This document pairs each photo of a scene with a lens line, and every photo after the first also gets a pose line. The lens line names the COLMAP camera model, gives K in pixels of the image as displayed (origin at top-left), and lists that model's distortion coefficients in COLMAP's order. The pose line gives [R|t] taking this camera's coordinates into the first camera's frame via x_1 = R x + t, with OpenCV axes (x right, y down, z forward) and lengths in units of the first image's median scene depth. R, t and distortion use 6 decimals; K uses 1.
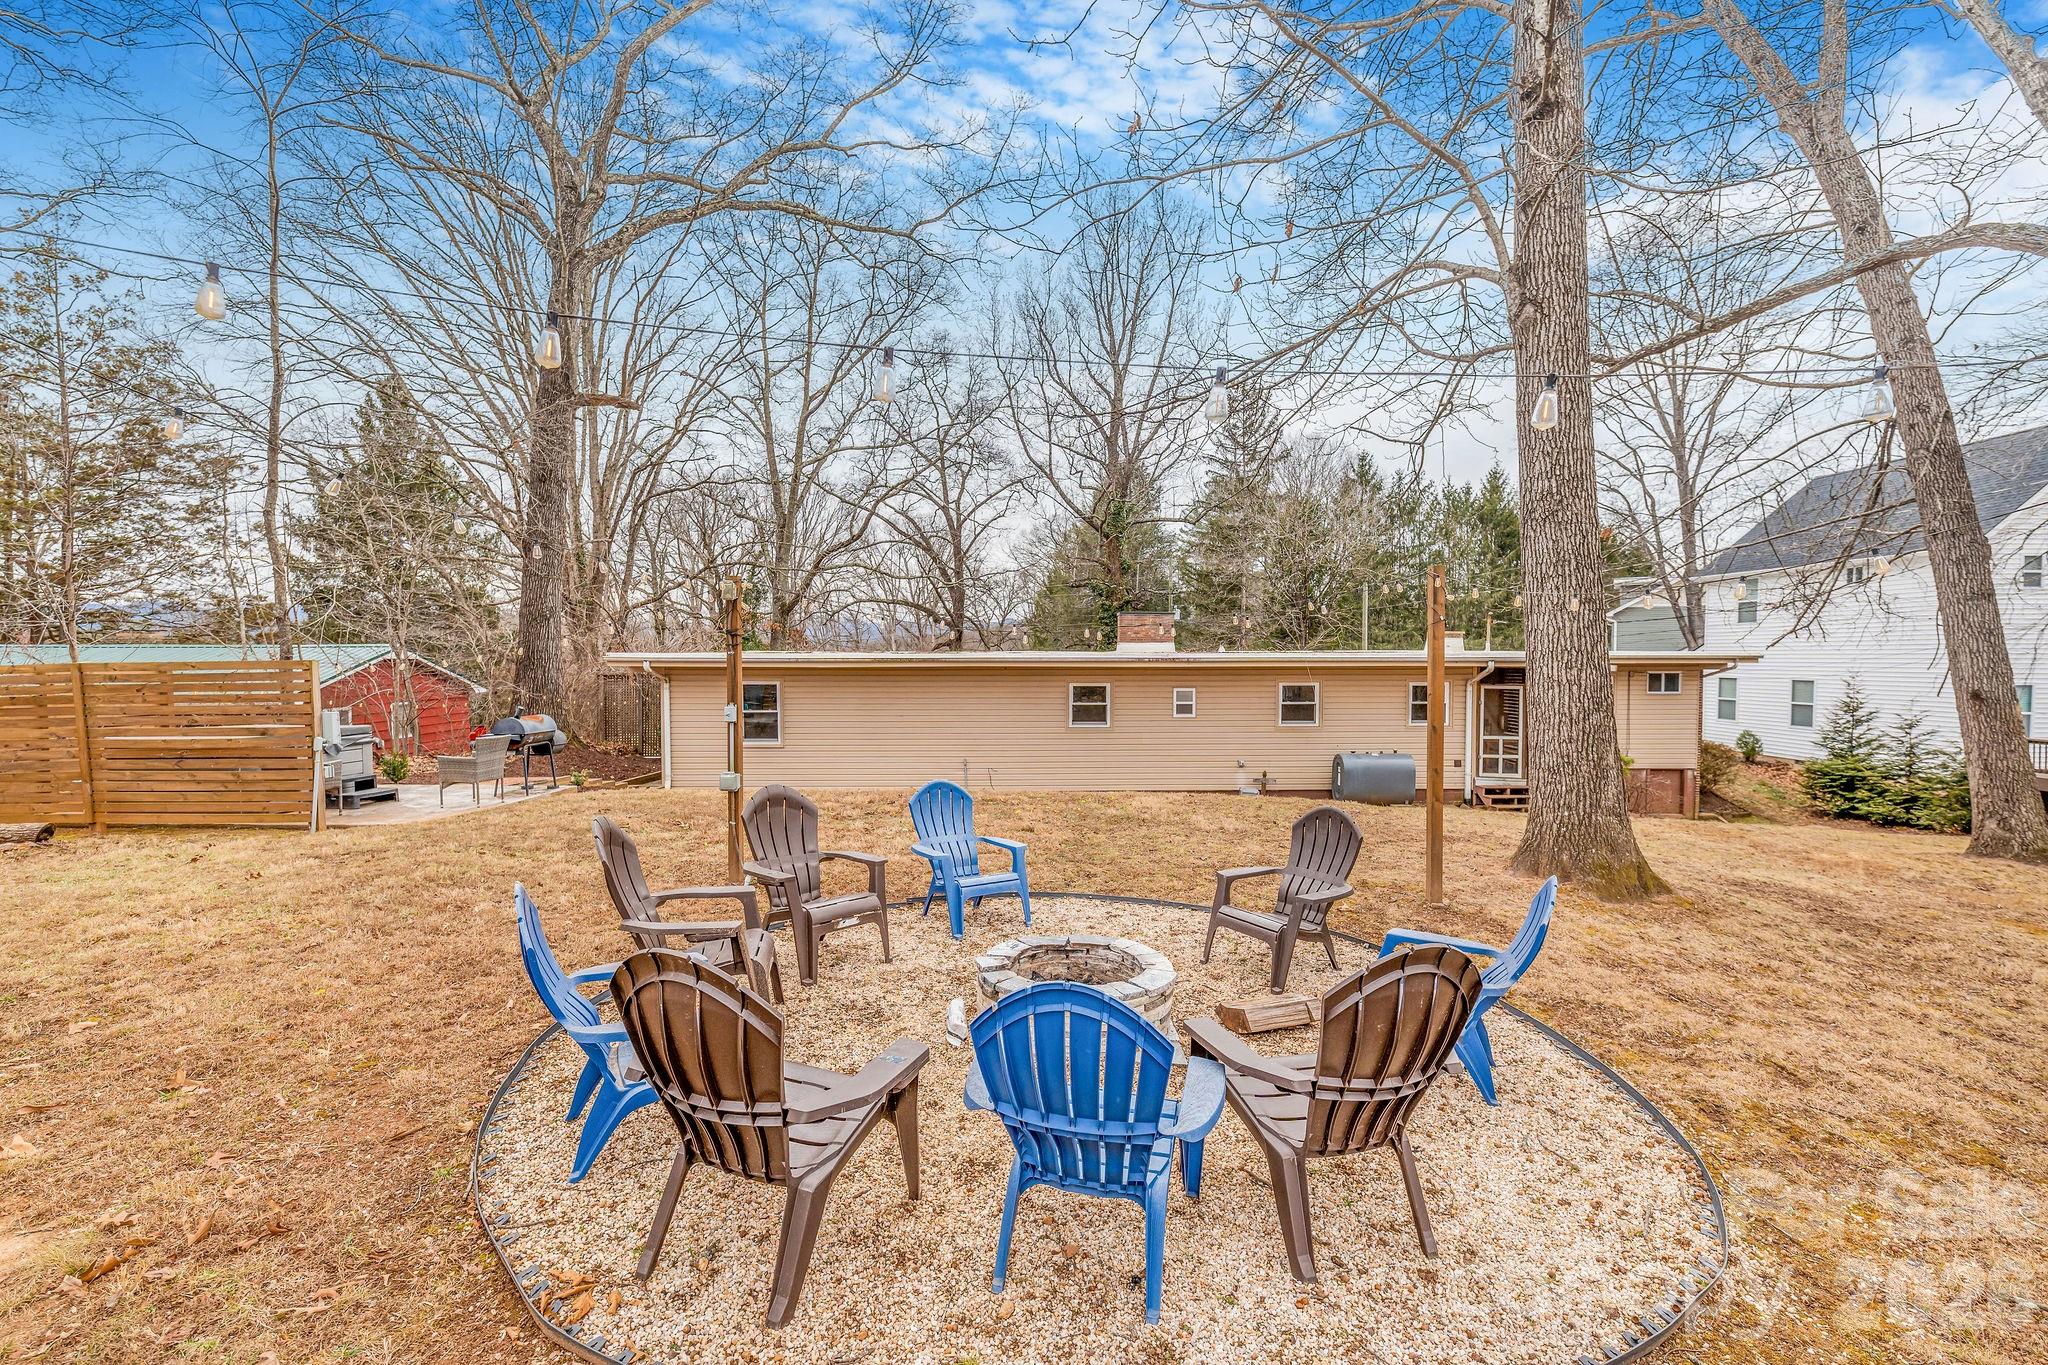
lens RADIAL K [[862.9, 0, 1044.0], [0, 862.9, 677.7], [0, 0, 1]] dist [-0.001655, -0.000392]
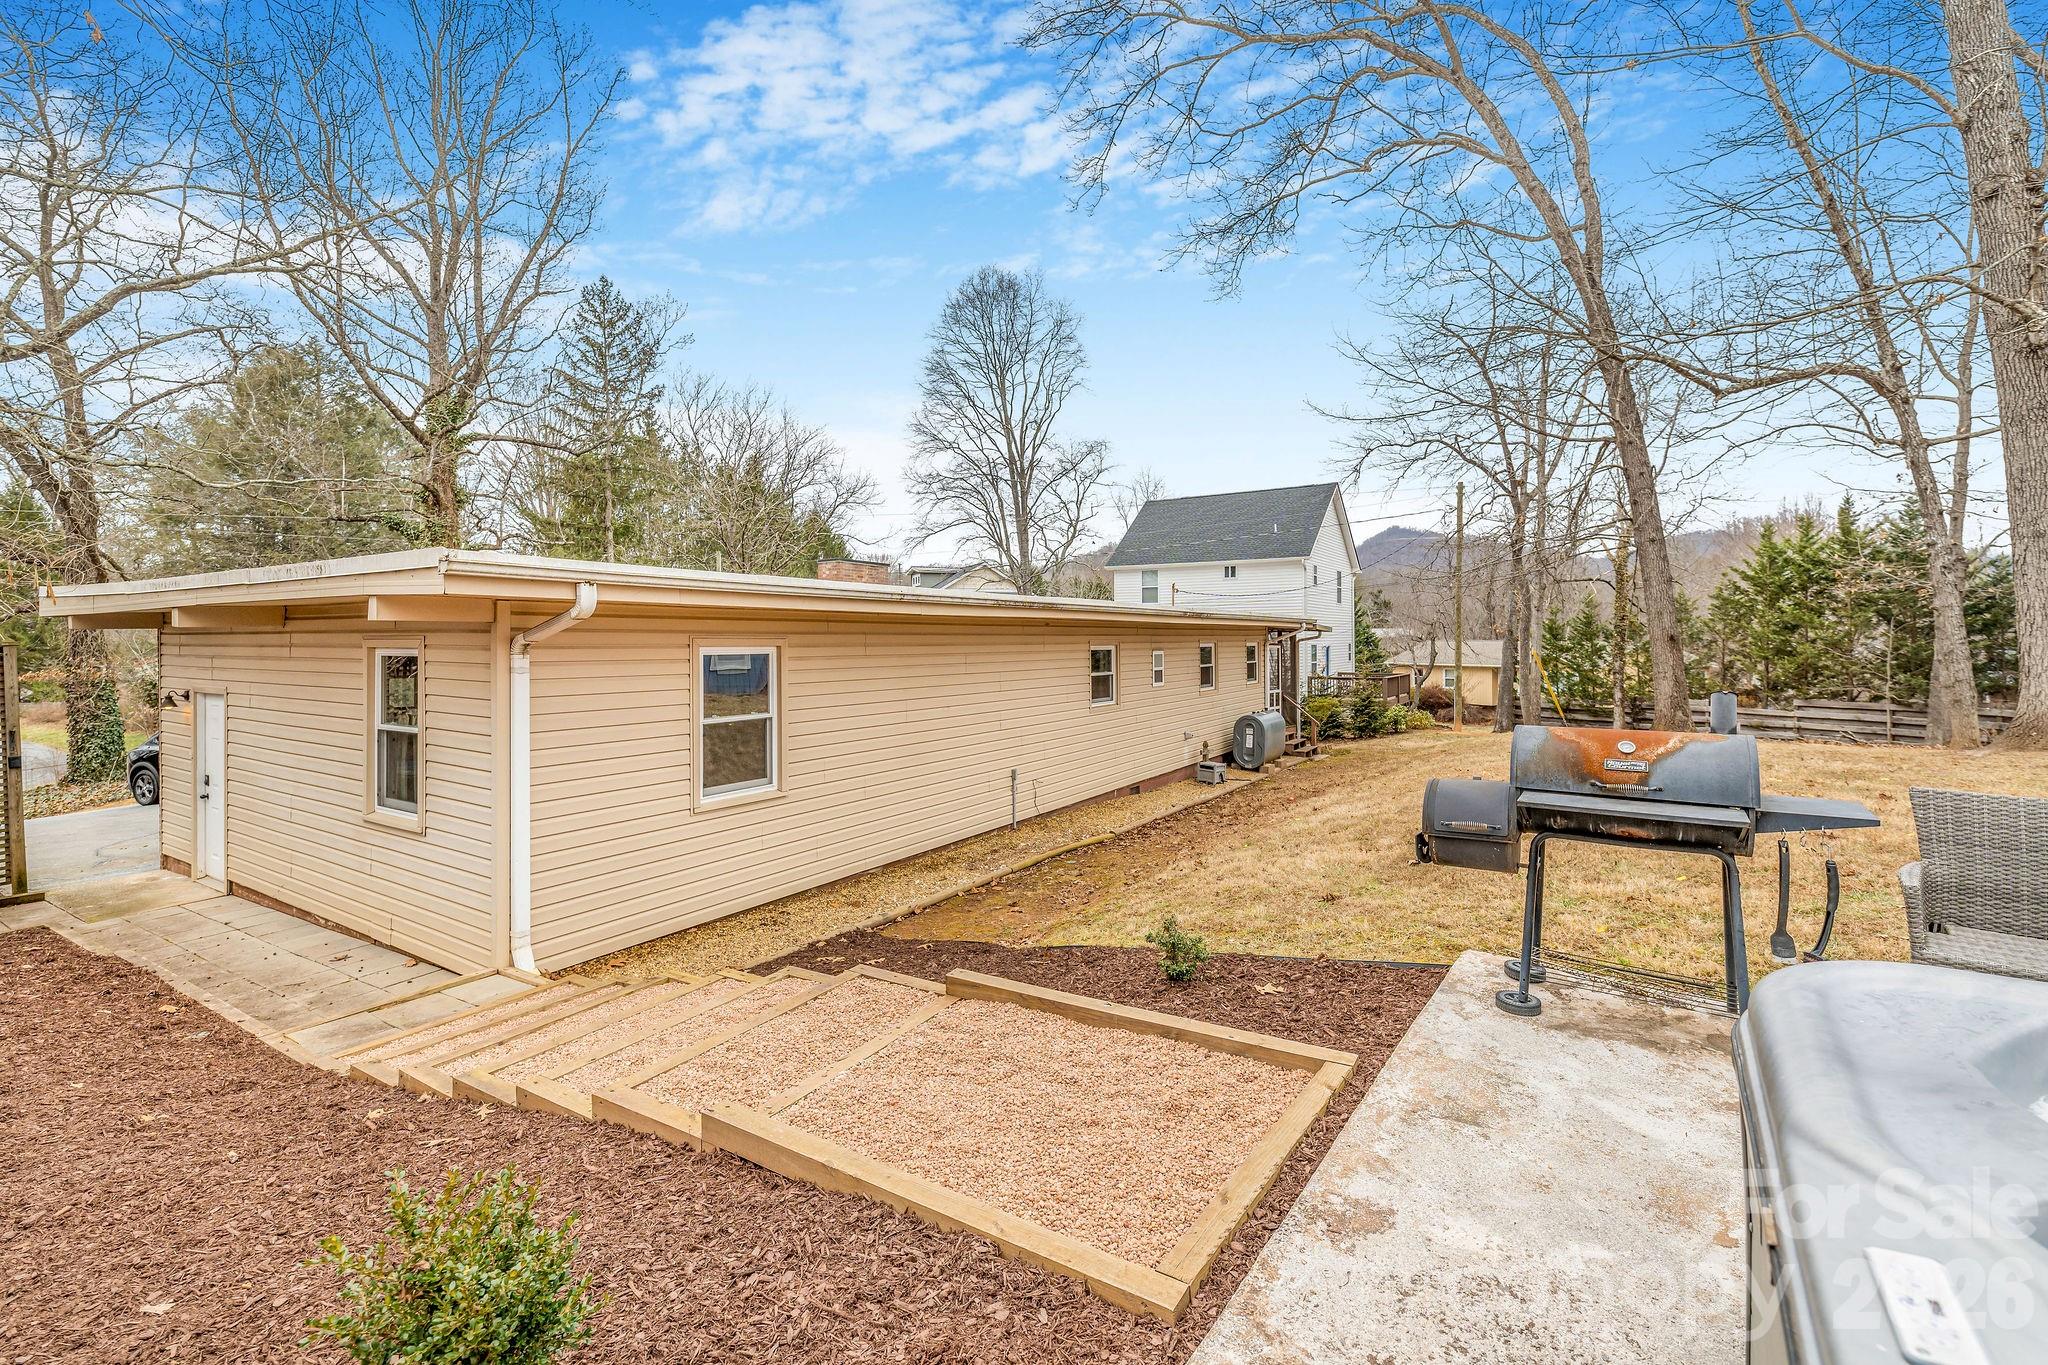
lens RADIAL K [[868.8, 0, 1030.1], [0, 868.8, 643.3], [0, 0, 1]] dist [0.003738, 0.000113]
pose [[0.540719, -0.004481, 0.841191, -0.599416], [0.026533, 0.999579, -0.011731, 0.011335], [-0.840784, 0.028663, 0.540611, 0.651972]]
